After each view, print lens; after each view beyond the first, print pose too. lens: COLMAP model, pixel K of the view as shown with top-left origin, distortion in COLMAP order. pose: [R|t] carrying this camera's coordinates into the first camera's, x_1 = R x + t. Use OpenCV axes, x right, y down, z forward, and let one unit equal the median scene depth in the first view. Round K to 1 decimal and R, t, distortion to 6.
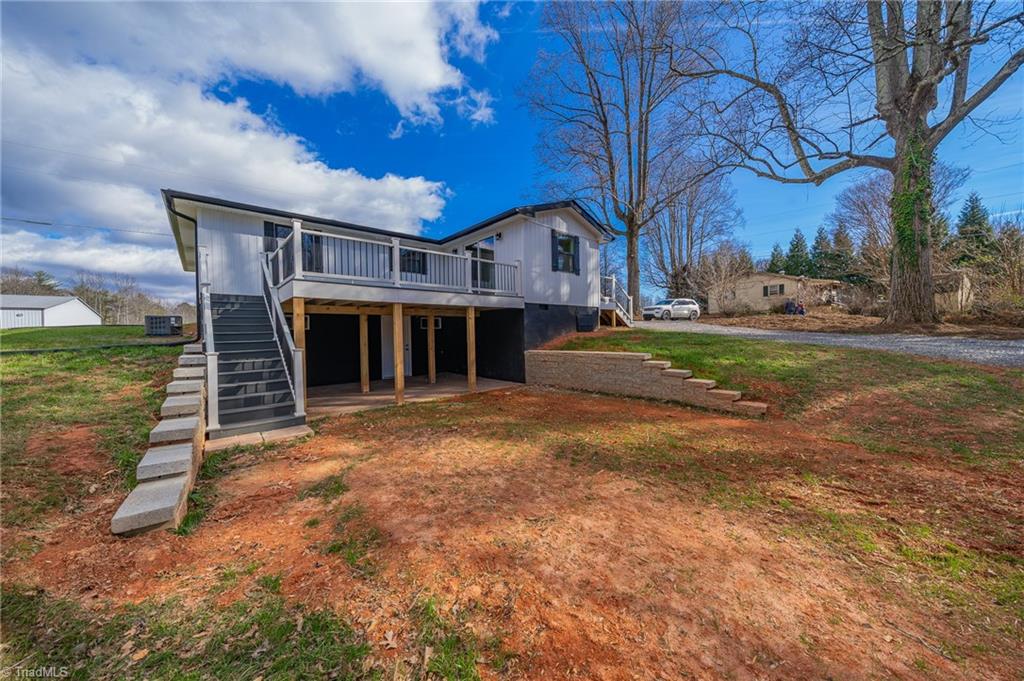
lens RADIAL K [[332.0, 0, 489.1], [0, 332.0, 334.7], [0, 0, 1]] dist [0.008763, -0.000015]
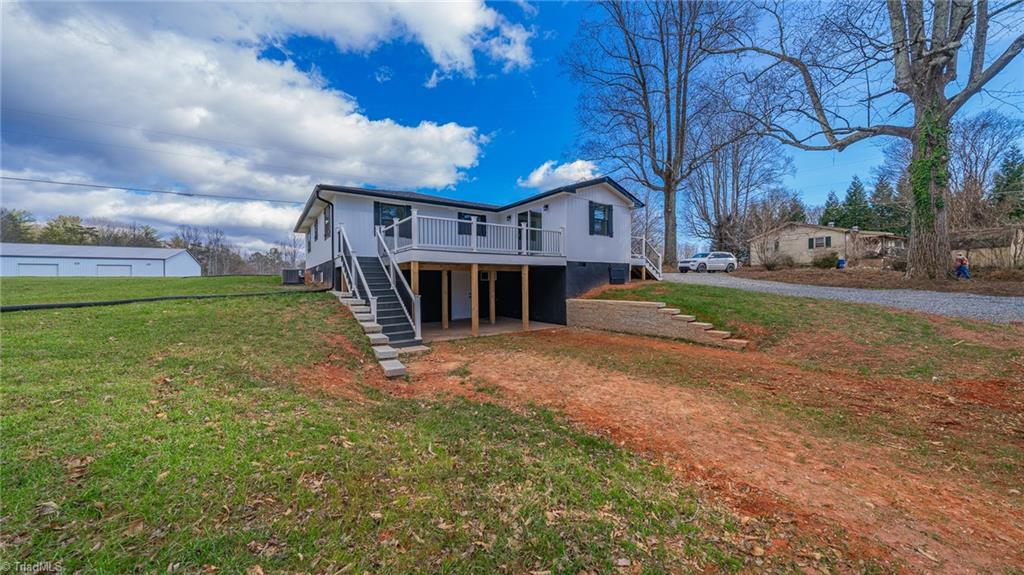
lens RADIAL K [[351.1, 0, 494.3], [0, 351.1, 284.2], [0, 0, 1]] dist [0.007005, 0.000022]
pose [[0.996652, 0.011487, -0.080947, -0.041836], [-0.011181, 0.999929, 0.004224, -0.008926], [0.080989, -0.003304, 0.996709, -0.255749]]
